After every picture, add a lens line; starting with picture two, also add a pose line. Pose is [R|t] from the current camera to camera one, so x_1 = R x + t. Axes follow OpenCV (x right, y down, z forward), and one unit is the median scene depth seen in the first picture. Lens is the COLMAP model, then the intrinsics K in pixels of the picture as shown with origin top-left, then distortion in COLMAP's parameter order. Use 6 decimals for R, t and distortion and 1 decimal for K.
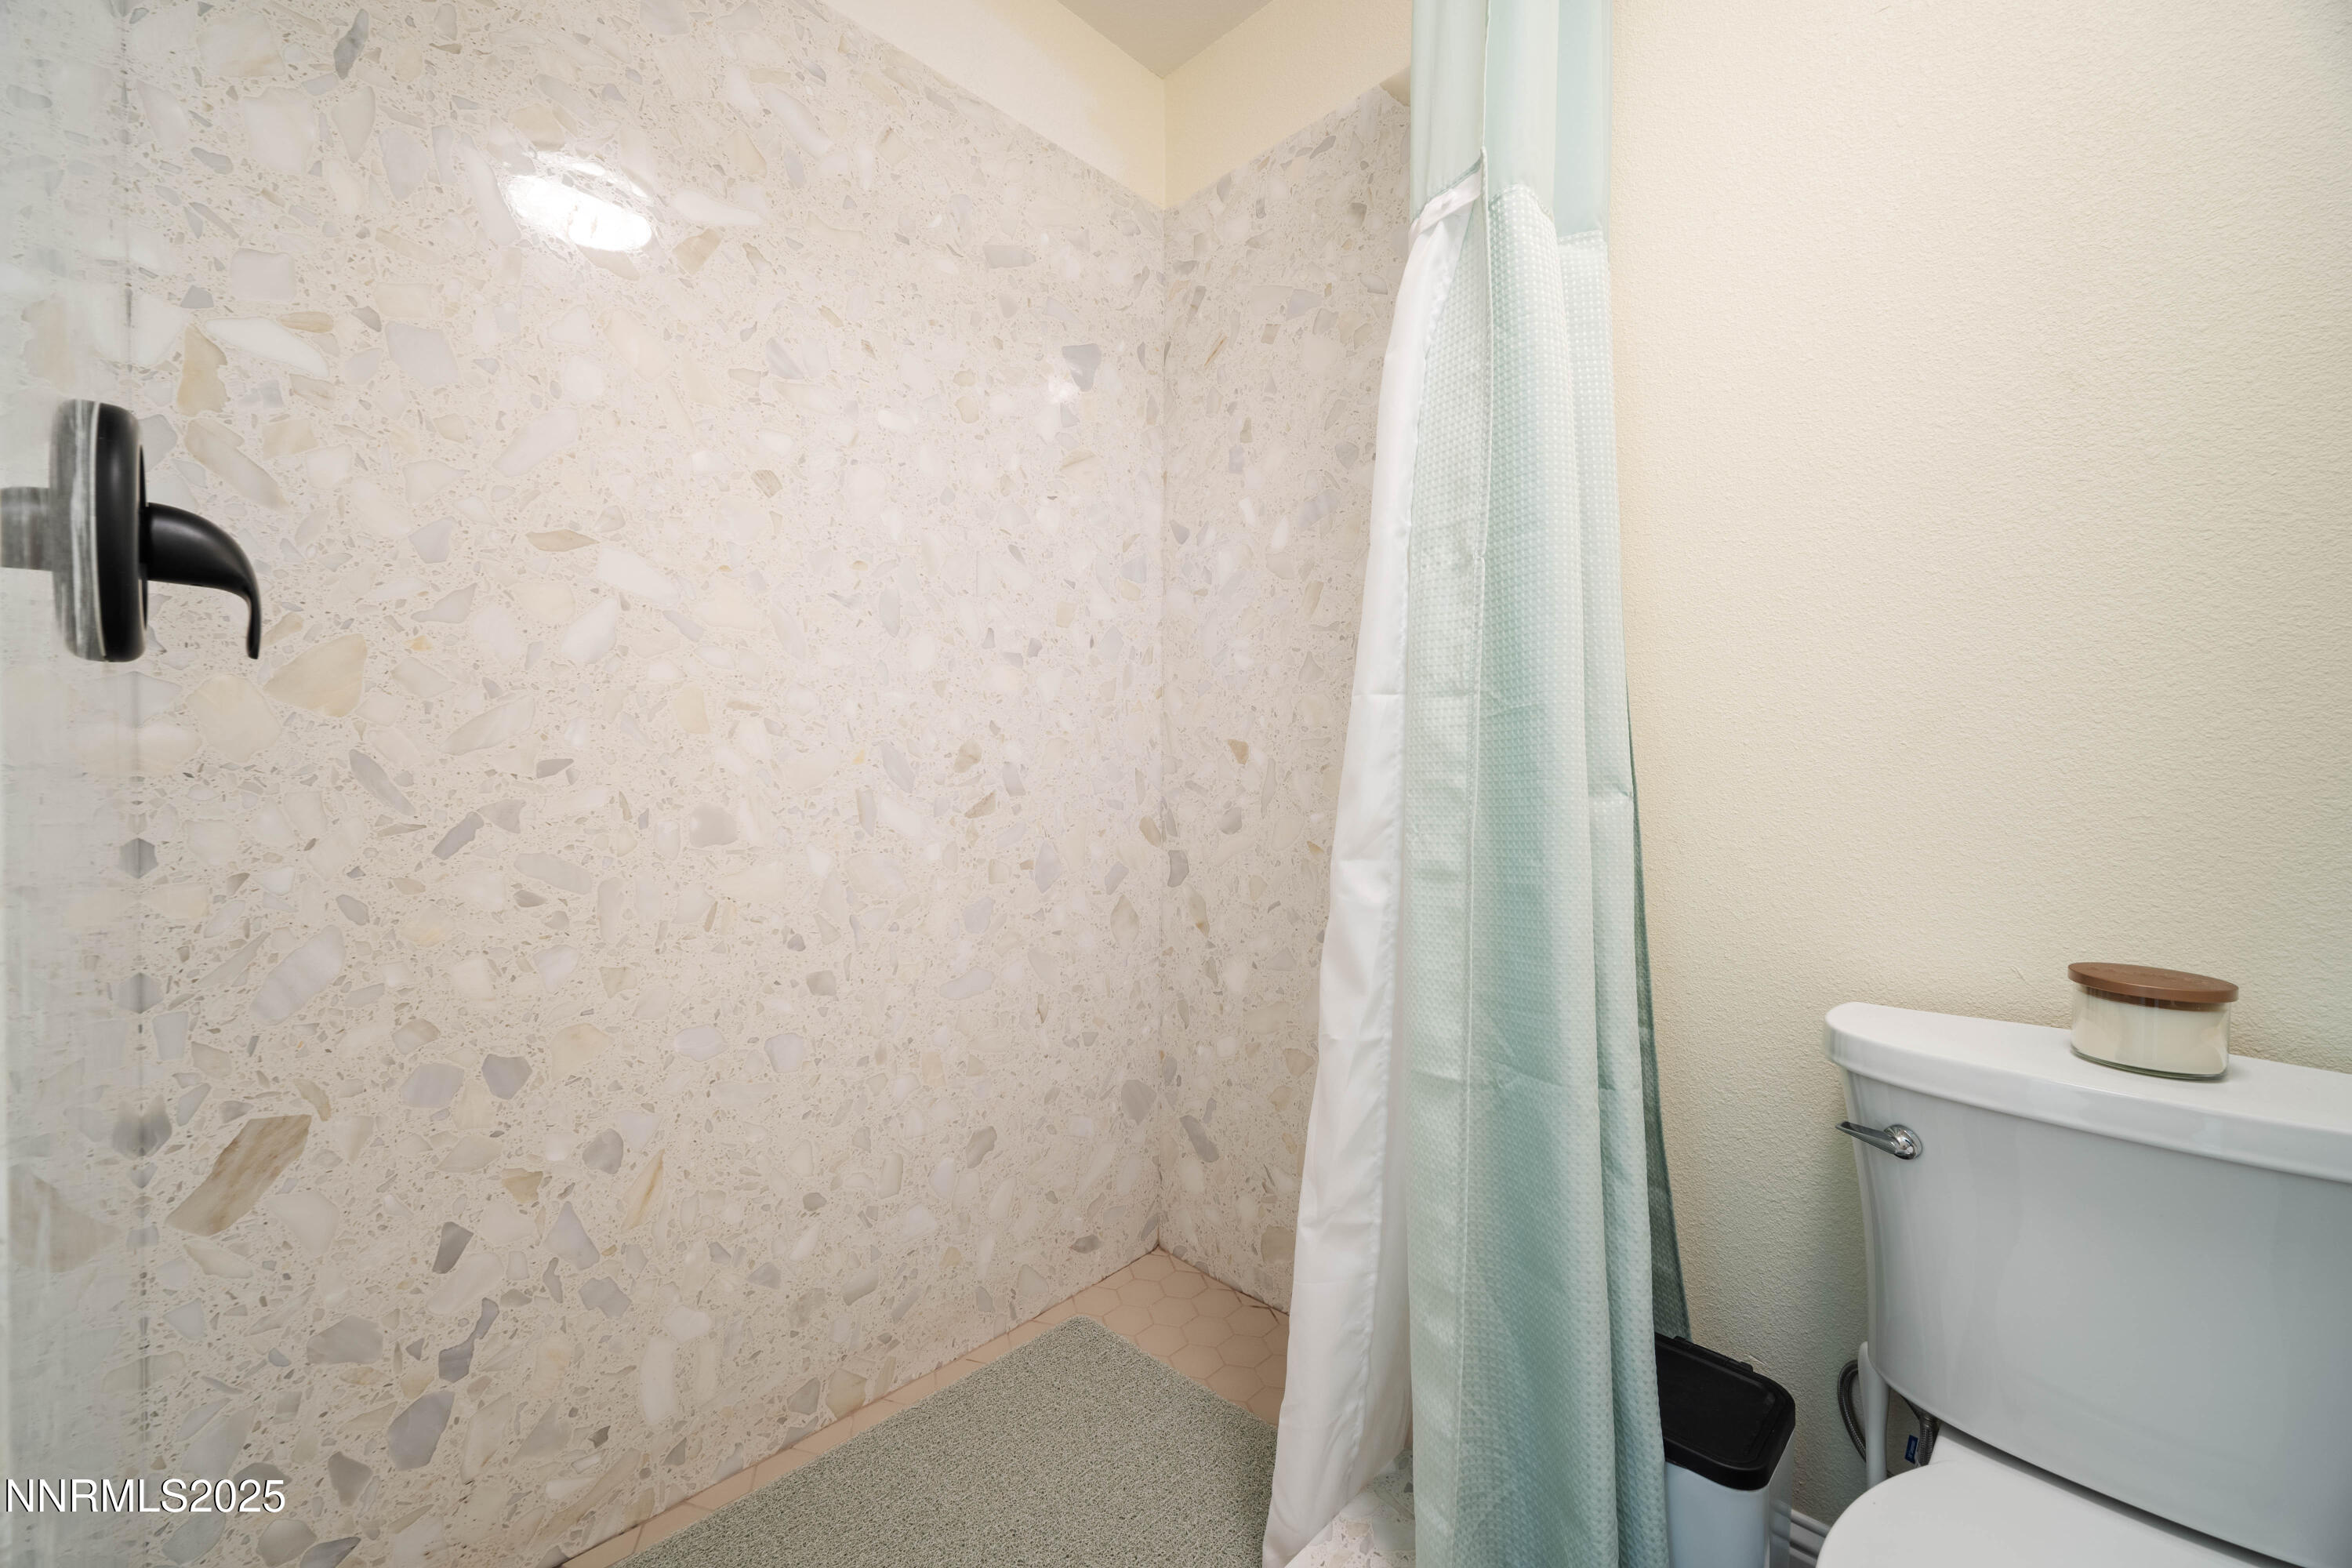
lens RADIAL K [[937.0, 0, 1171.4], [0, 937.0, 787.2], [0, 0, 1]] dist [-0.002095, 0.000451]
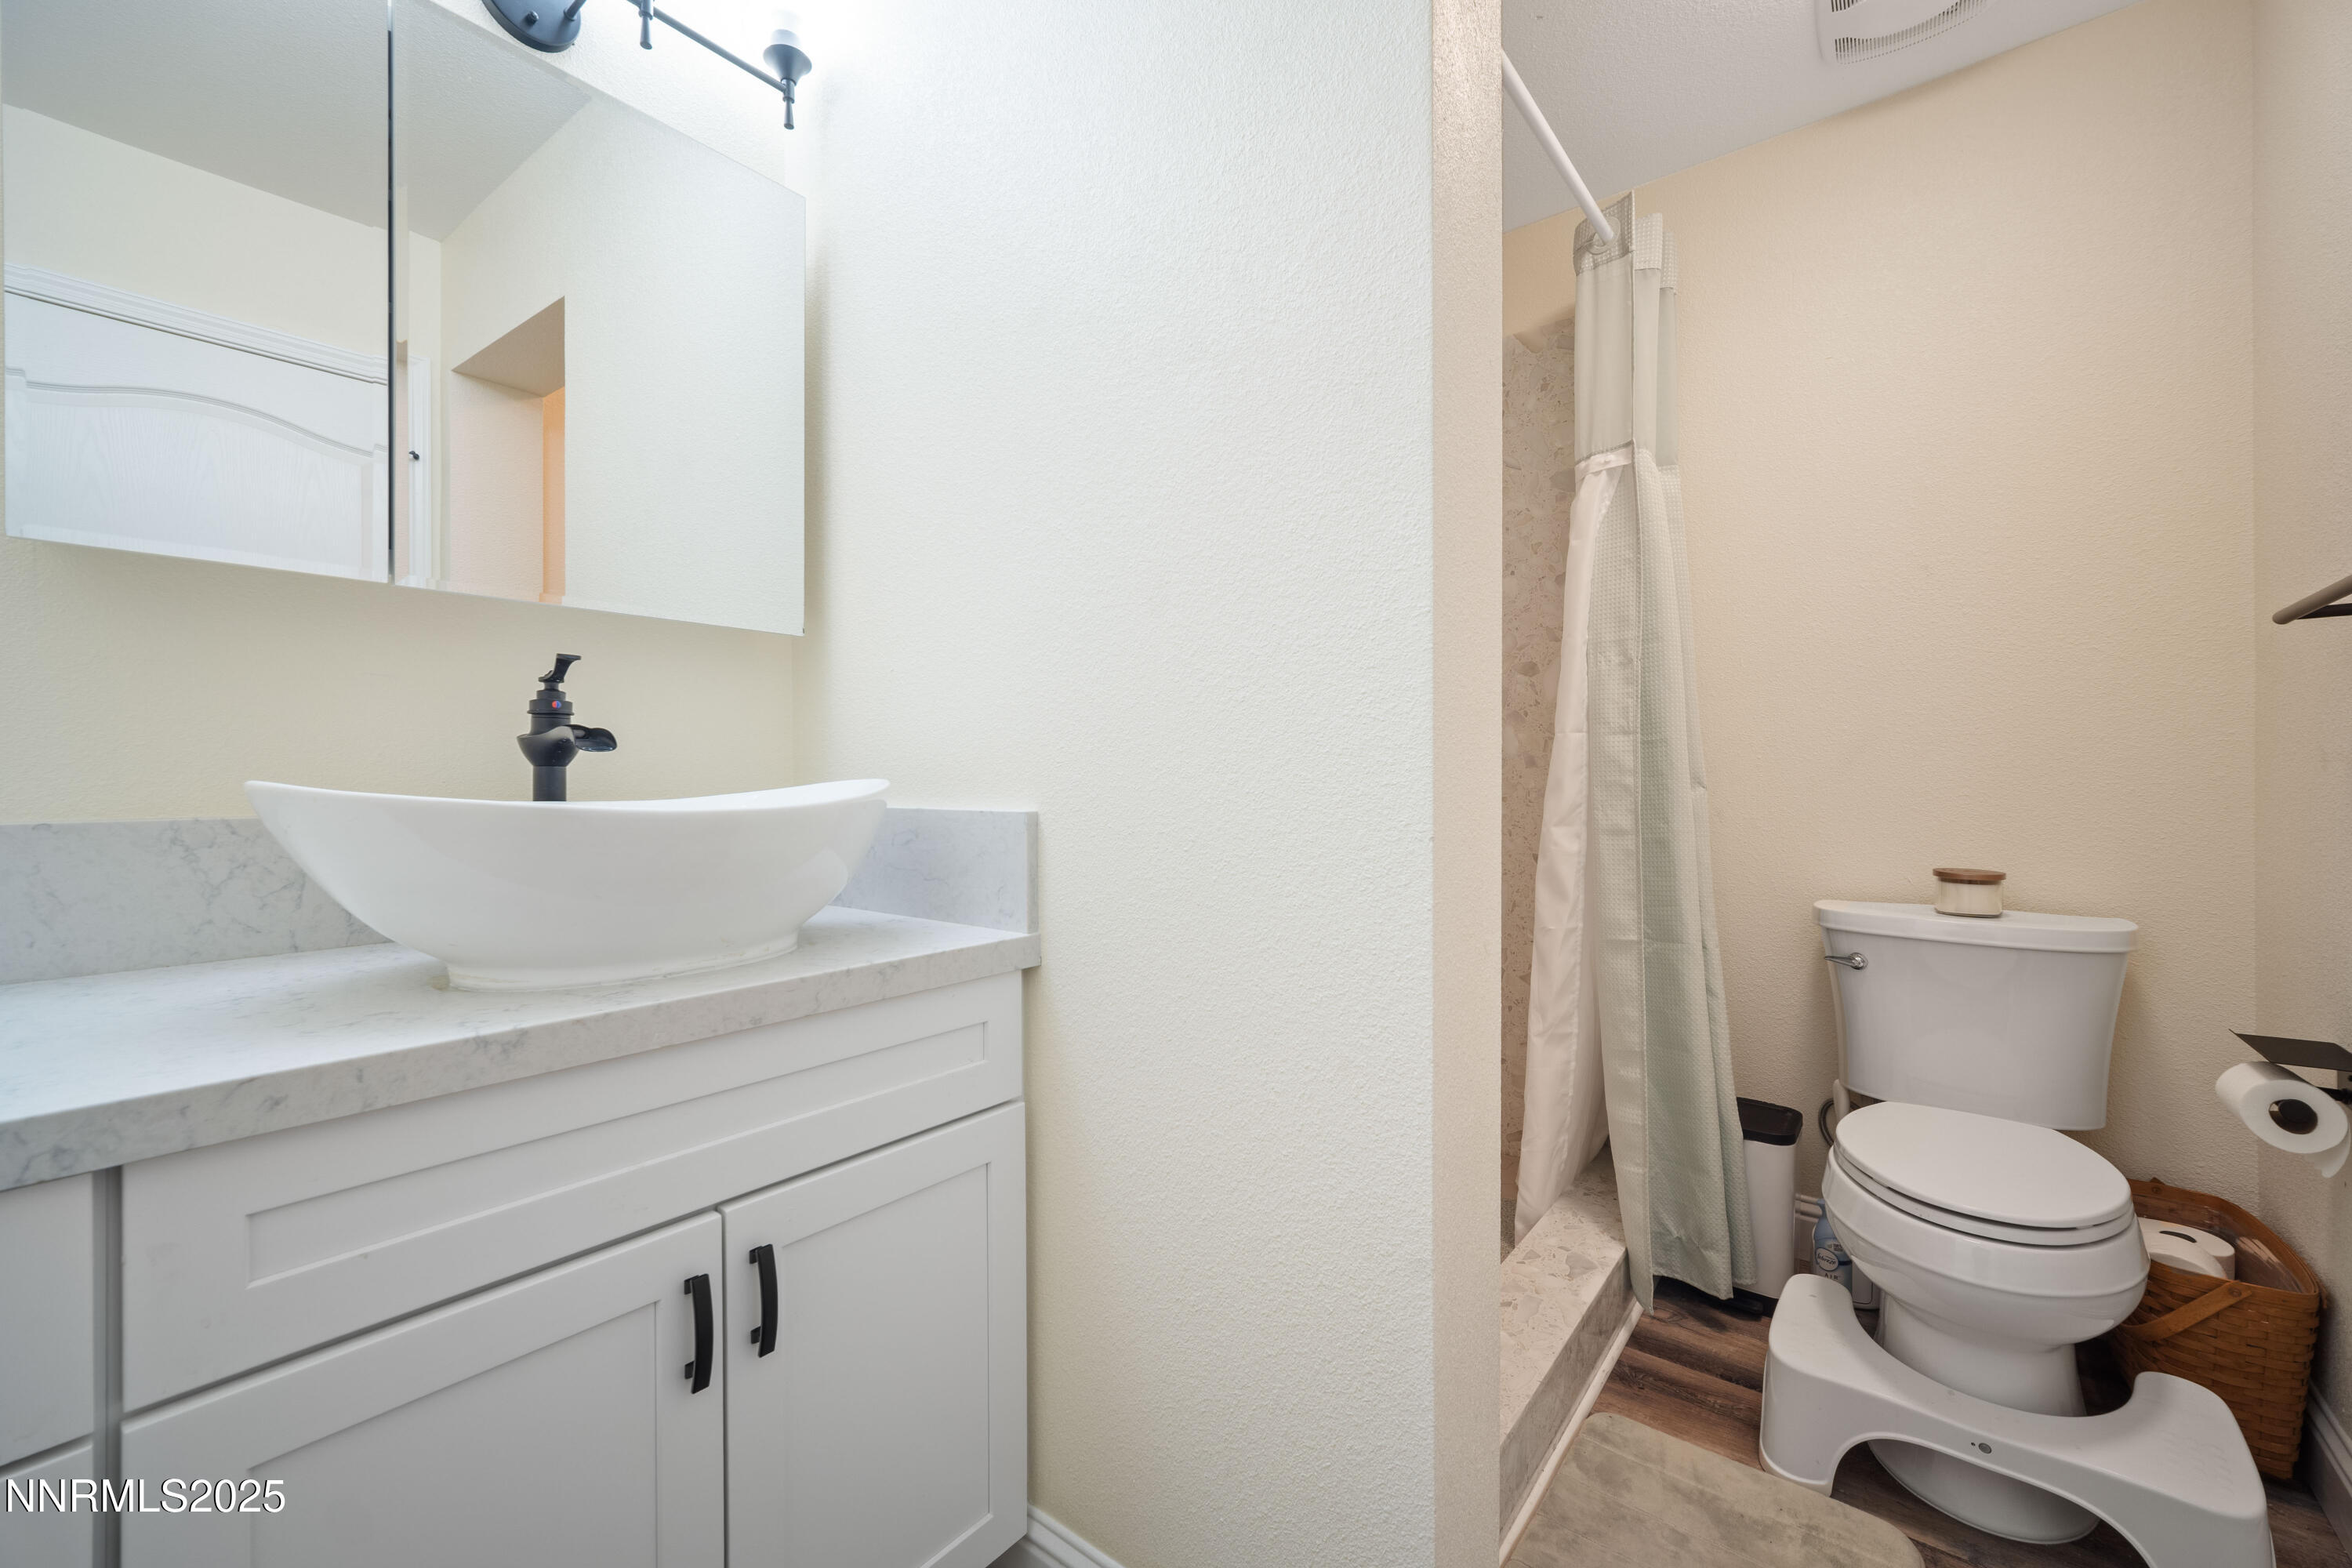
lens RADIAL K [[937.0, 0, 1181.9], [0, 937.0, 775.4], [0, 0, 1]] dist [-0.002095, 0.000451]
pose [[0.994689, -0.012784, 0.102125, -0.733648], [0.013814, 0.999861, -0.009384, -0.012188], [-0.101991, 0.010745, 0.994727, -0.724720]]
